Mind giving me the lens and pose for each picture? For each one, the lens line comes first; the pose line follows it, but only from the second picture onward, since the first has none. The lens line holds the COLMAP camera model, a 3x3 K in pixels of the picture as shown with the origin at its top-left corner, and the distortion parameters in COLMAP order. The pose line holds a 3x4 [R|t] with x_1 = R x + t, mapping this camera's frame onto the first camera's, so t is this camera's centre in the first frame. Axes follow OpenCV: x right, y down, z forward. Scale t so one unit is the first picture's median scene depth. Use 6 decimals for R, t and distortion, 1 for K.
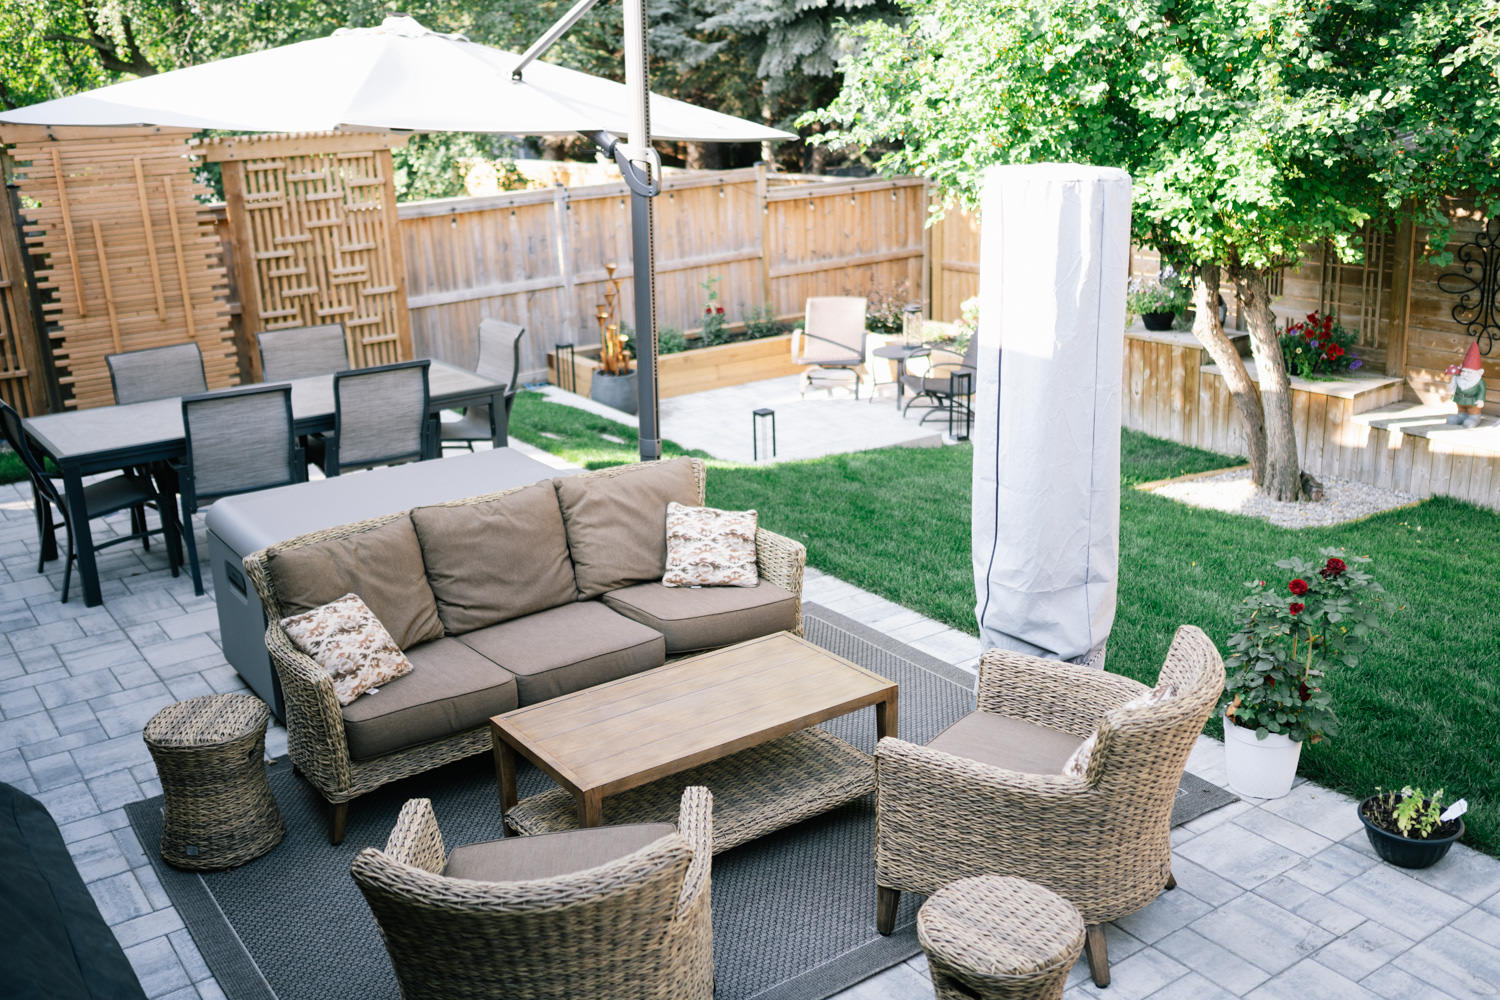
lens RADIAL K [[1404.9, 0, 750.0], [0, 1404.9, 500.0], [0, 0, 1]] dist [-0.016398, -0.012606]
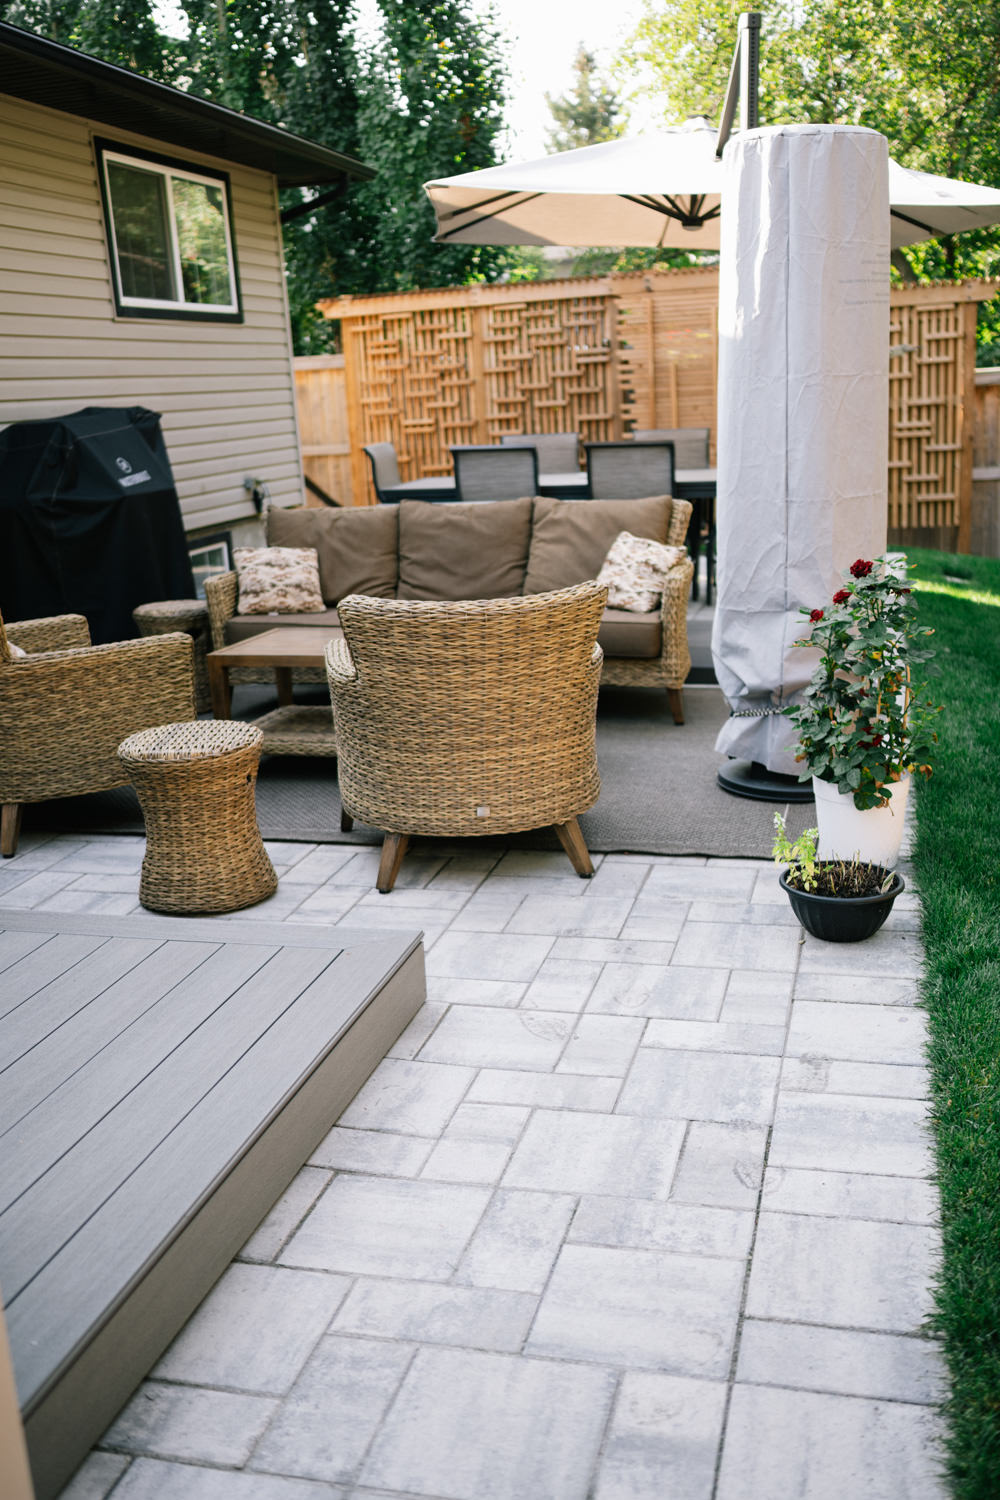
lens RADIAL K [[1479.5, 0, 500.0], [0, 1479.5, 750.0], [0, 0, 1]] dist [-0.002888, -0.006310]
pose [[0.645716, 0.181252, -0.741754, 0.347303], [-0.196683, 0.978121, 0.067792, 0.049314], [0.737813, 0.102116, 0.667237, 0.103988]]
